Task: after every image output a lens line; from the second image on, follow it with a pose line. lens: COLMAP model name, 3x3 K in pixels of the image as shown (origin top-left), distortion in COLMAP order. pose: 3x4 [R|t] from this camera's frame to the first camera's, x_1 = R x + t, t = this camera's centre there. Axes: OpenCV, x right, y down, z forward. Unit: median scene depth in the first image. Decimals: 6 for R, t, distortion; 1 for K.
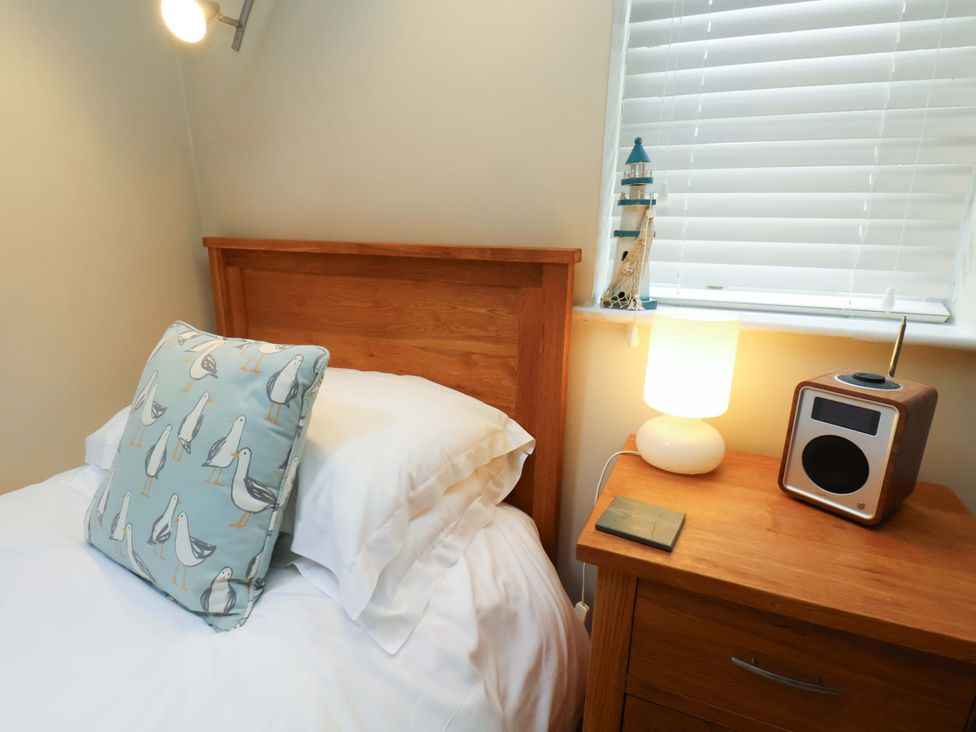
lens RADIAL K [[534.6, 0, 496.4], [0, 534.6, 378.0], [0, 0, 1]] dist [0.022291, -0.022973]
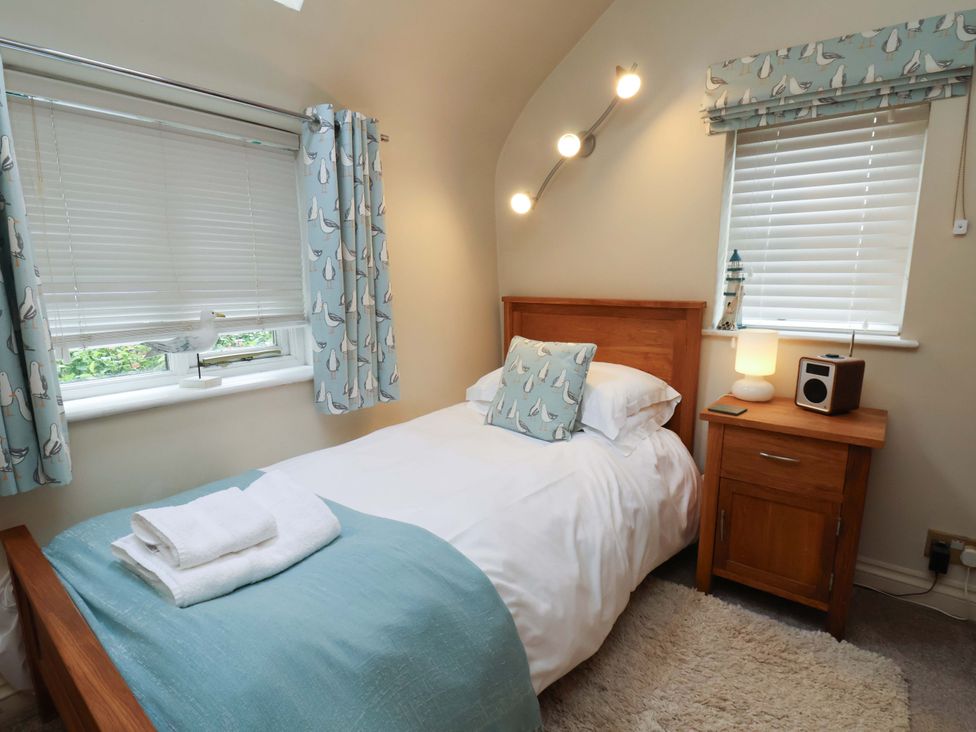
lens RADIAL K [[534.6, 0, 496.4], [0, 534.6, 378.0], [0, 0, 1]] dist [0.022291, -0.022973]
pose [[0.970538, 0.019867, -0.240128, -0.134515], [-0.036818, 0.997119, -0.066316, 0.235287], [0.238118, 0.073203, 0.968473, -1.252189]]
